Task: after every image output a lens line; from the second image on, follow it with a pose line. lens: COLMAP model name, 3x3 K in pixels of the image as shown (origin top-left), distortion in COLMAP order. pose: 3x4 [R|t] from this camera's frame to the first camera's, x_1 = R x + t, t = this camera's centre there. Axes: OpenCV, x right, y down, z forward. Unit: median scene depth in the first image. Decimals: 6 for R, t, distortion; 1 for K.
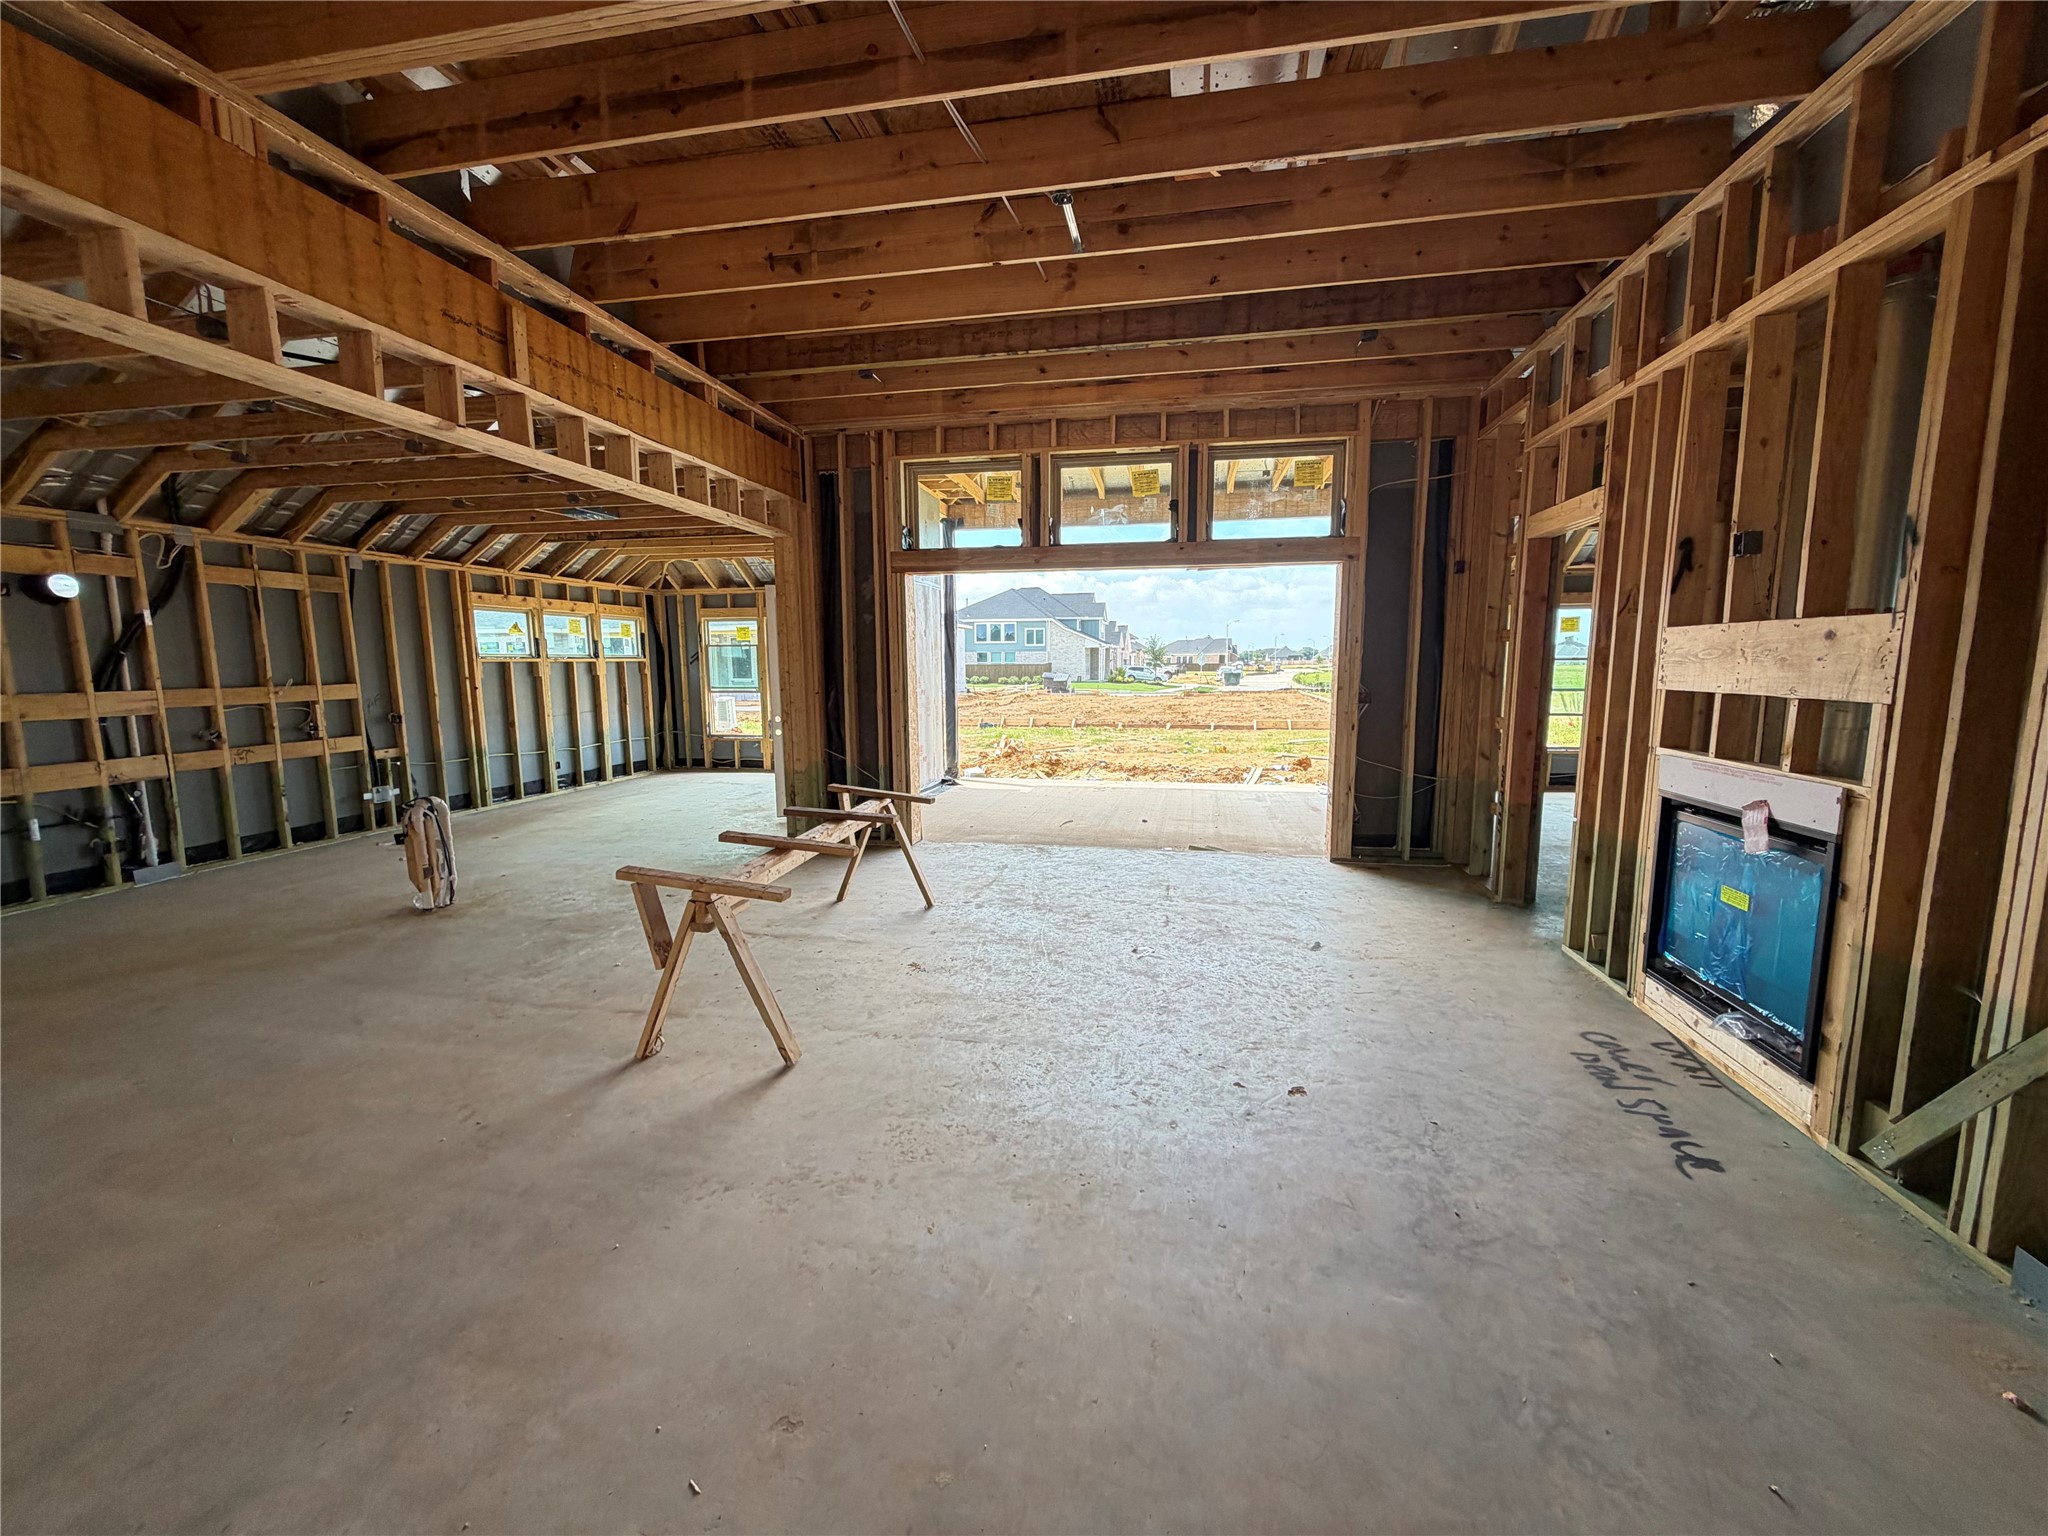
lens RADIAL K [[816.0, 0, 1022.1], [0, 816.0, 768.1], [0, 0, 1]] dist [0.001734, 0.000030]
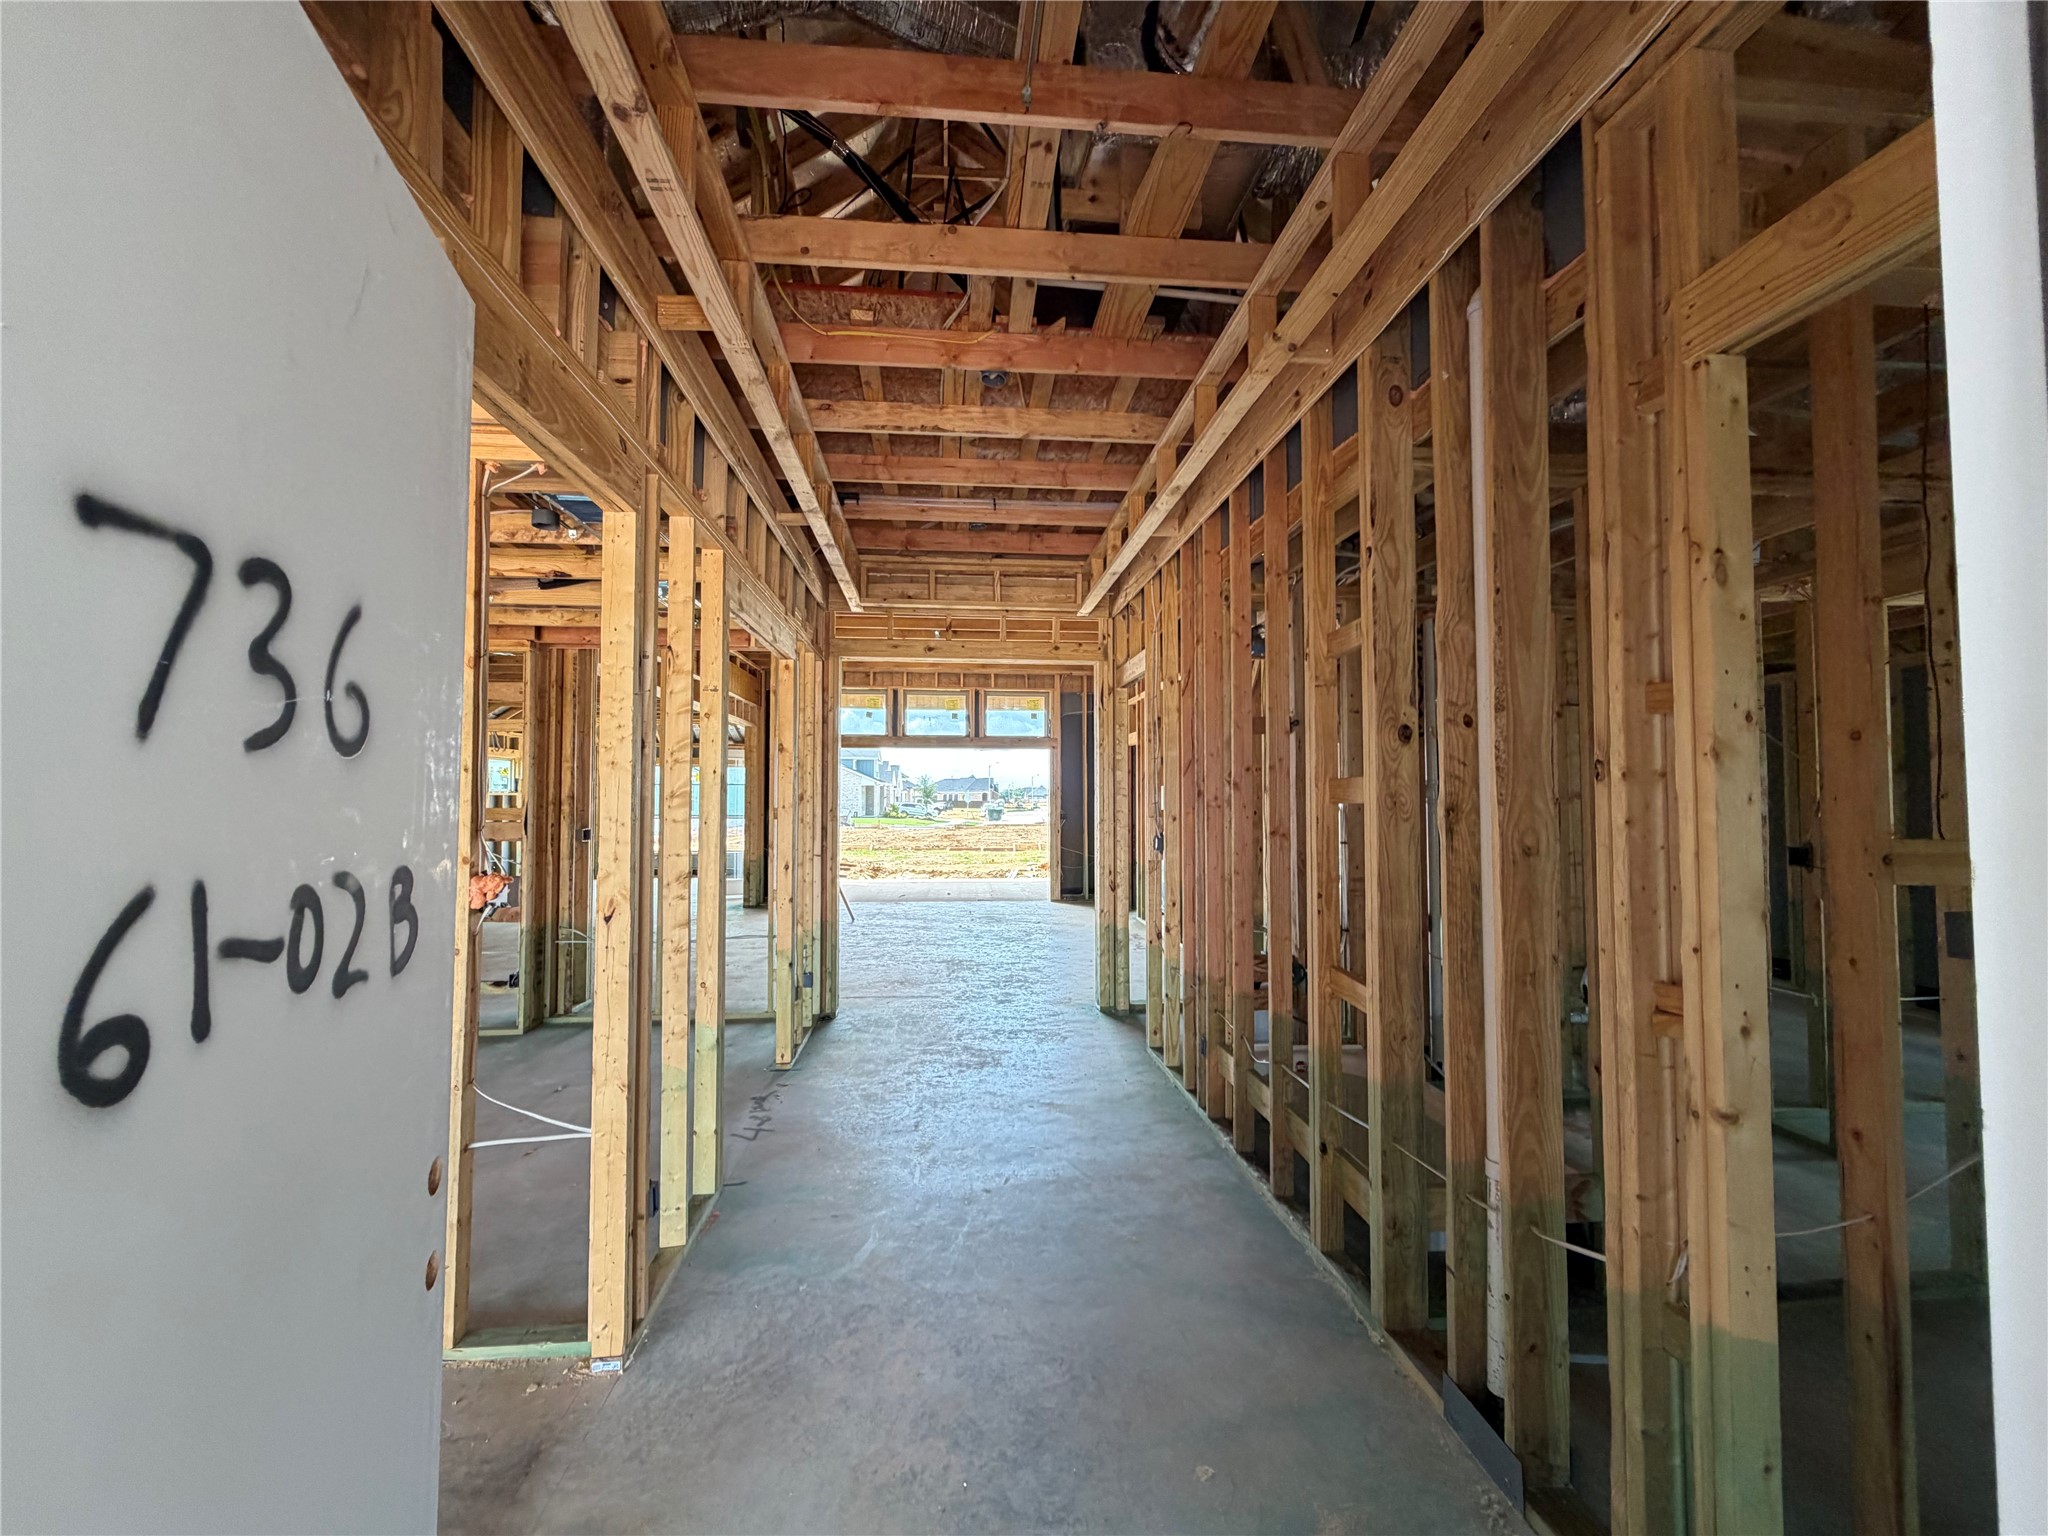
lens RADIAL K [[816.0, 0, 1022.1], [0, 816.0, 768.1], [0, 0, 1]] dist [0.001734, 0.000030]
pose [[0.959846, 0.017328, 0.279993, -0.048844], [0.029552, 0.986291, -0.162345, 0.024284], [-0.278967, 0.164101, 0.946176, -0.181080]]
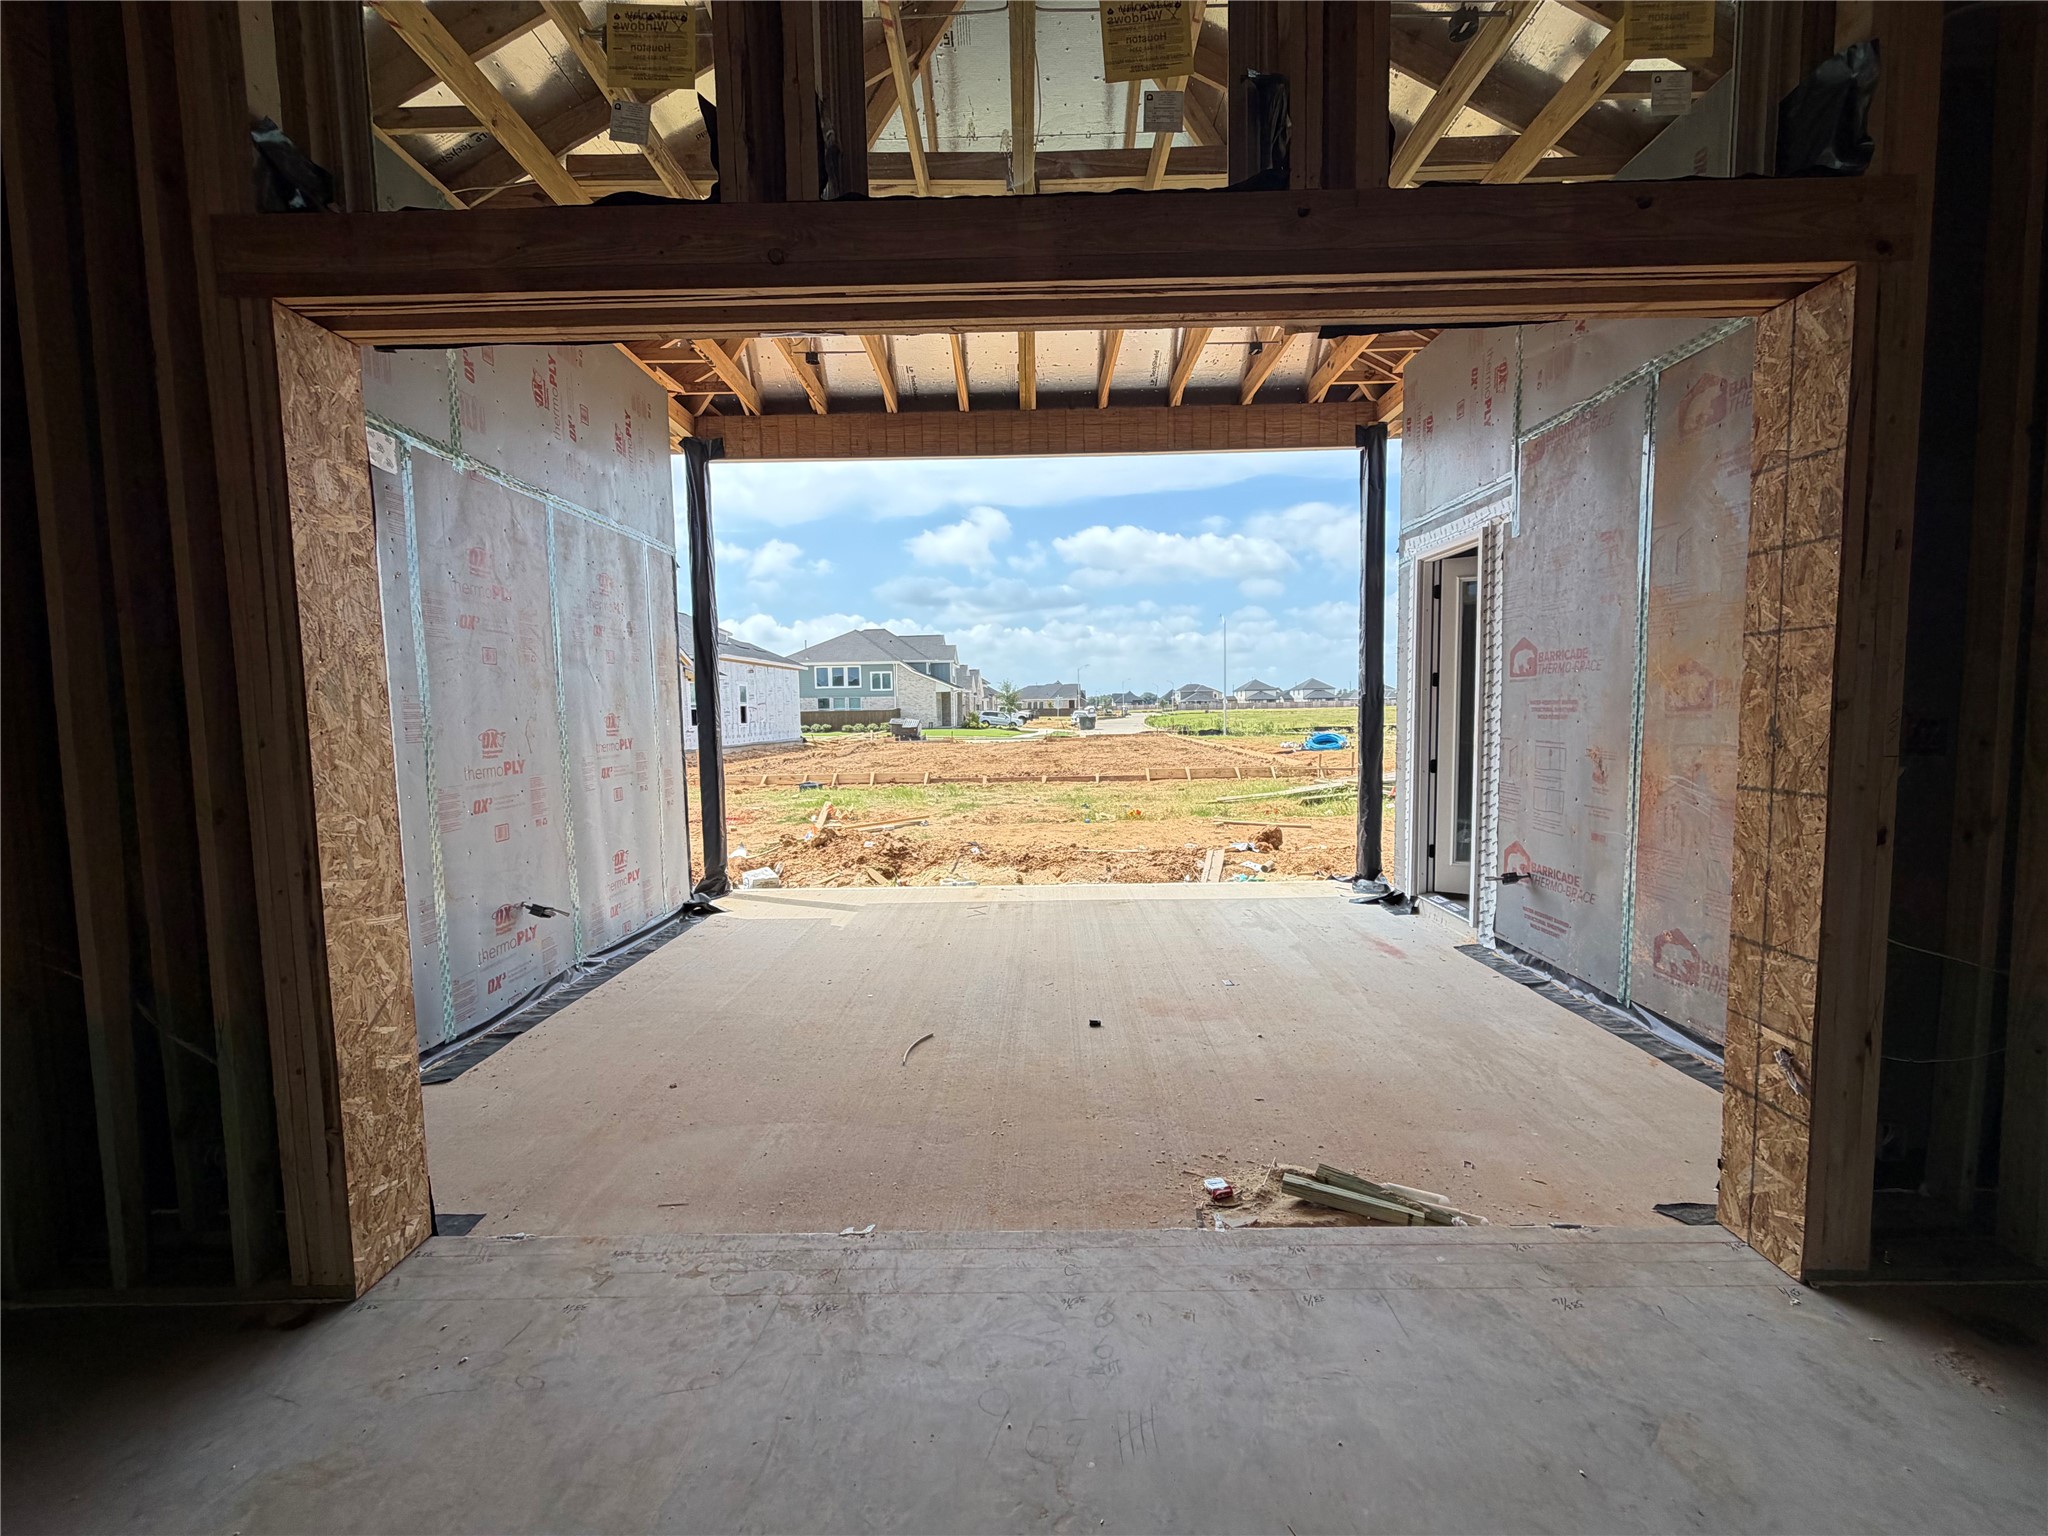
lens RADIAL K [[816.0, 0, 1022.1], [0, 816.0, 768.1], [0, 0, 1]] dist [0.001734, 0.000030]
pose [[0.983418, -0.024777, 0.179653, 0.009385], [0.035030, 0.997920, -0.054122, -0.014109], [-0.177938, 0.059518, 0.982240, 0.153448]]
